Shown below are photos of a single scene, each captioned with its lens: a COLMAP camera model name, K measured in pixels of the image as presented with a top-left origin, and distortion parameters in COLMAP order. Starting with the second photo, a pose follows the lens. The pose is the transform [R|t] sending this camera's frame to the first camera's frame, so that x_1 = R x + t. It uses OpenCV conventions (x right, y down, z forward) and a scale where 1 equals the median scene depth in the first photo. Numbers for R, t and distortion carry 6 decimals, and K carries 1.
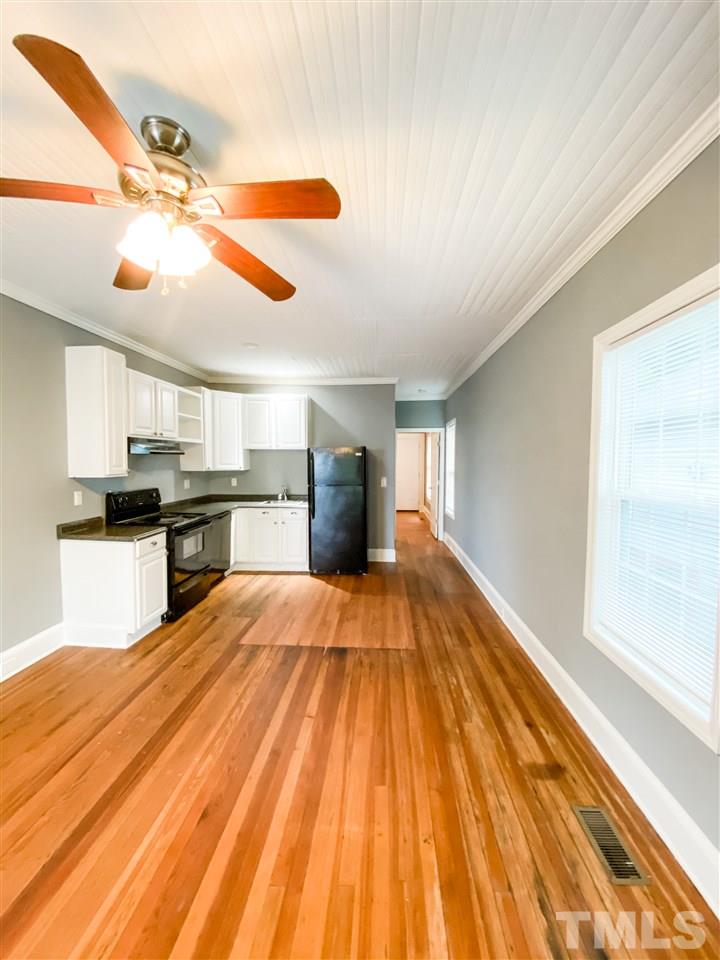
lens RADIAL K [[392.2, 0, 359.8], [0, 392.2, 480.2], [0, 0, 1]] dist [-0.000581, -0.000090]
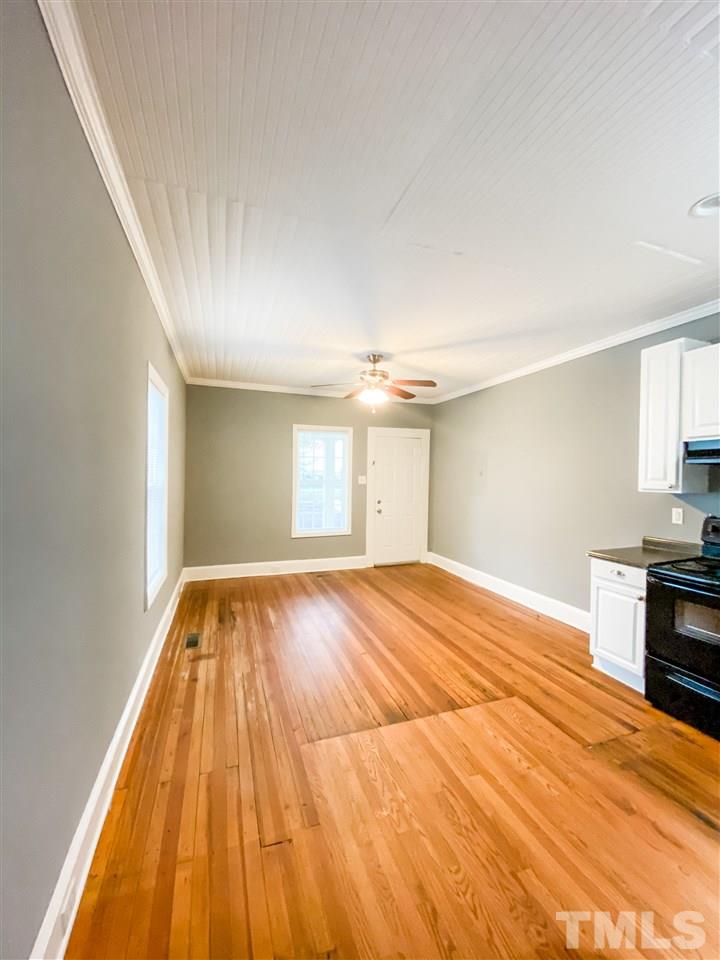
lens RADIAL K [[392.2, 0, 362.6], [0, 392.2, 476.8], [0, 0, 1]] dist [-0.000581, -0.000090]
pose [[-0.920023, -0.014509, -0.391595, 0.339921], [-0.037554, 0.997979, 0.051253, -0.071458], [0.390060, 0.061860, -0.918709, 1.777168]]
